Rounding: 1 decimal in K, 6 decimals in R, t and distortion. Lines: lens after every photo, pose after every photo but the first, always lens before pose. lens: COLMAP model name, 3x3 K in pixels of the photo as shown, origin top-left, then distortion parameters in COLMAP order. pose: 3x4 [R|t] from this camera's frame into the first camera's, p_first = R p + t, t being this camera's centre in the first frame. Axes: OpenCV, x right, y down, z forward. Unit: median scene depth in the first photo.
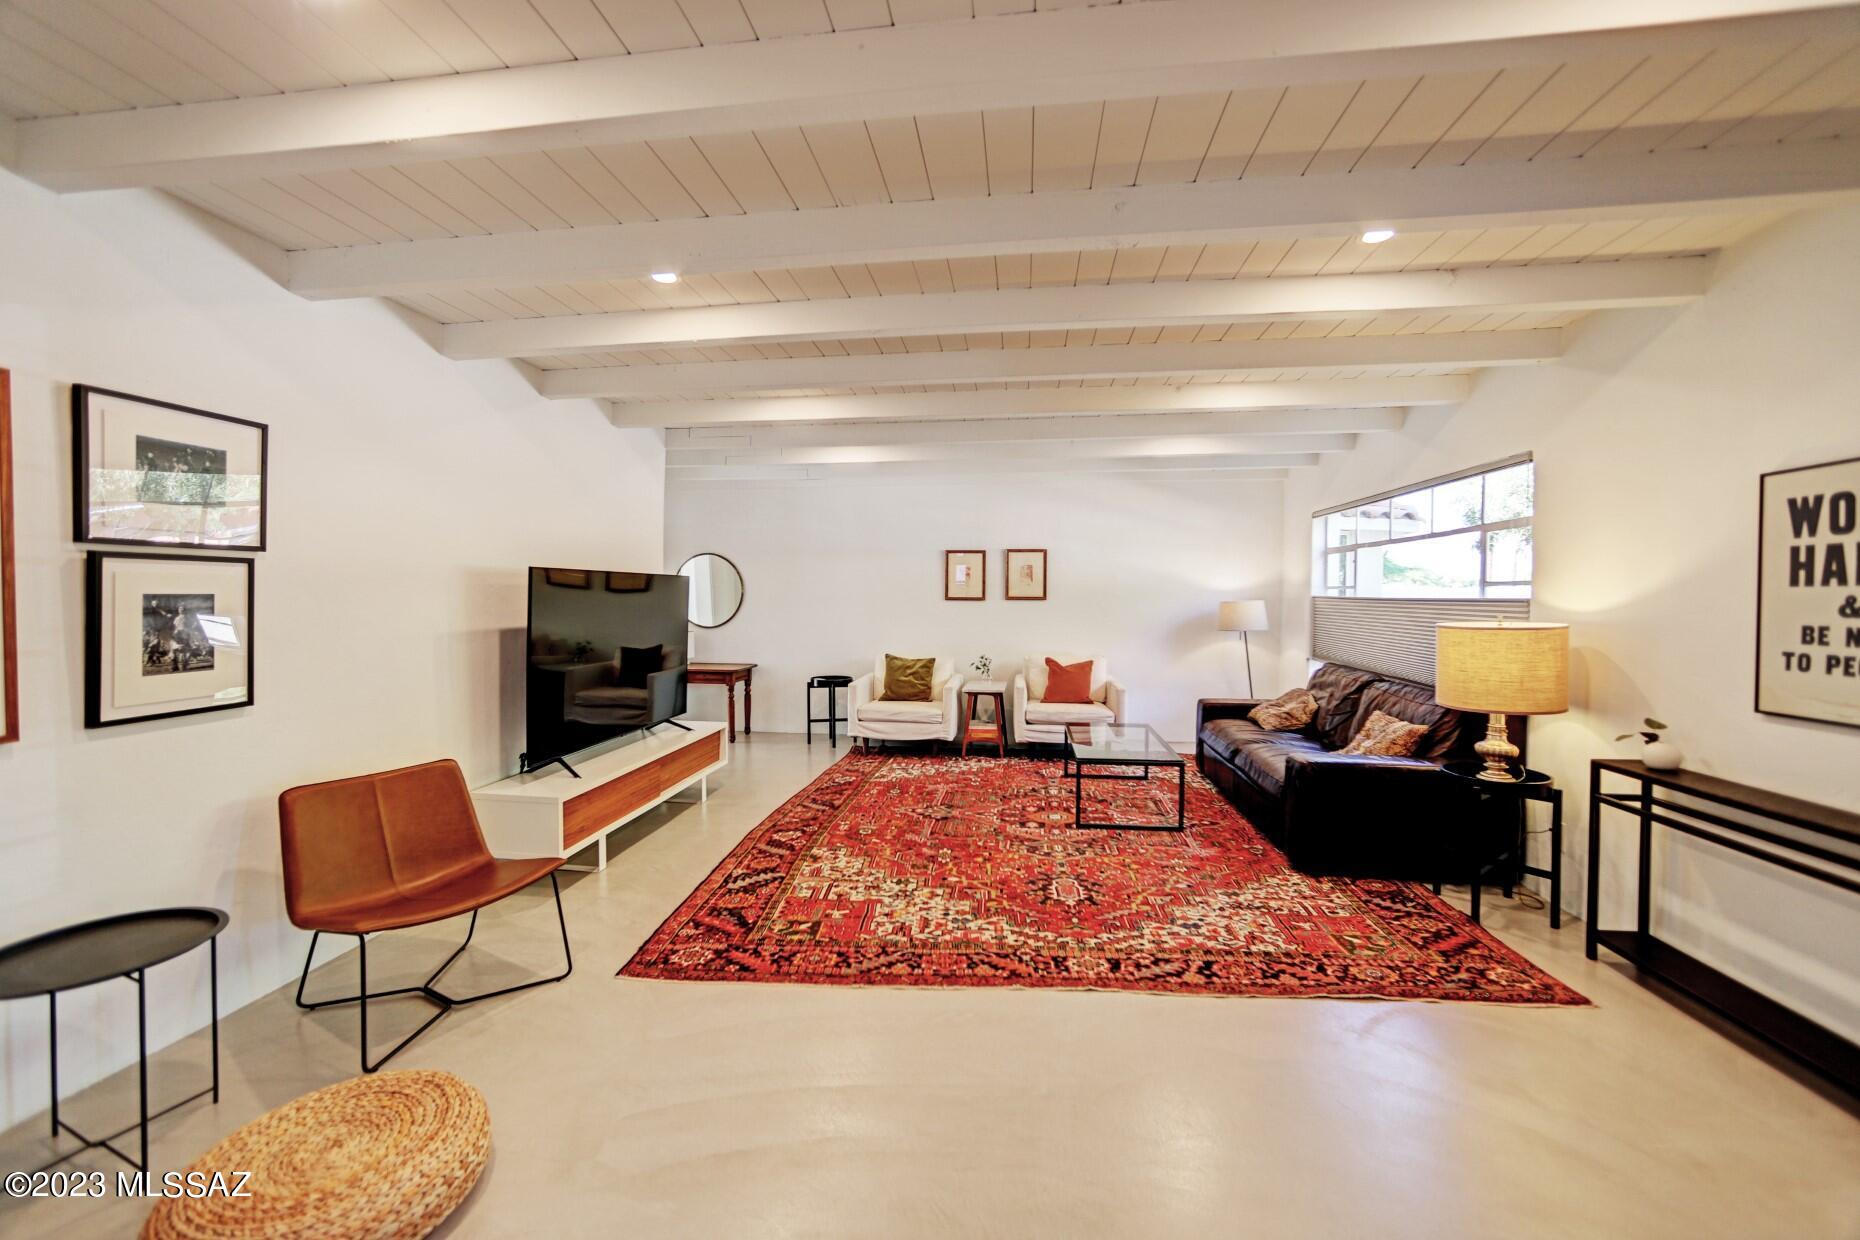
lens RADIAL K [[741.4, 0, 921.8], [0, 741.4, 614.8], [0, 0, 1]] dist [-0.039218, 0.014780]
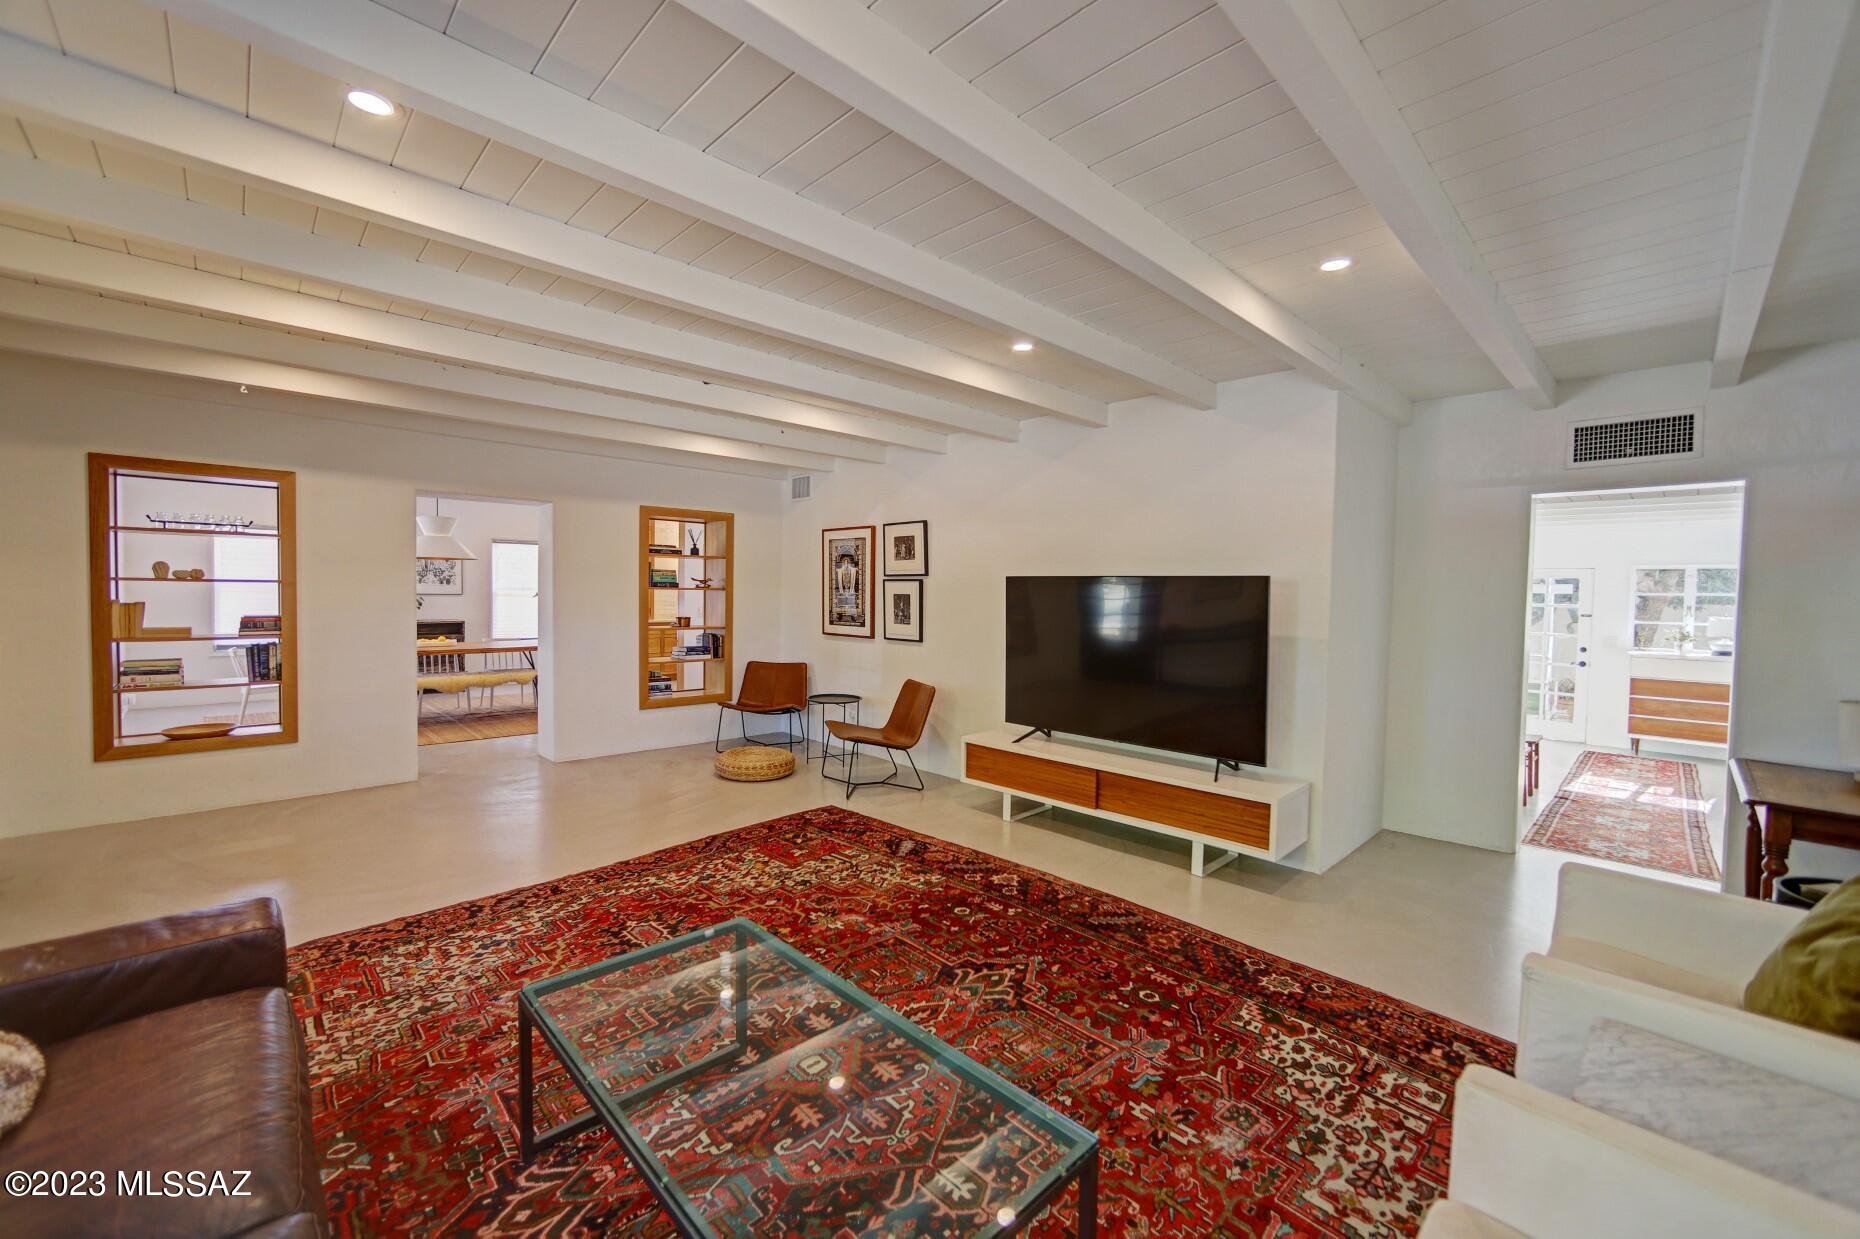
lens RADIAL K [[741.4, 0, 921.8], [0, 741.4, 614.3], [0, 0, 1]] dist [-0.039218, 0.014780]
pose [[-0.625523, 0.006917, -0.780175, 0.731088], [-0.041134, 0.998278, 0.041831, -0.052877], [0.779121, 0.058258, -0.624161, 1.946259]]
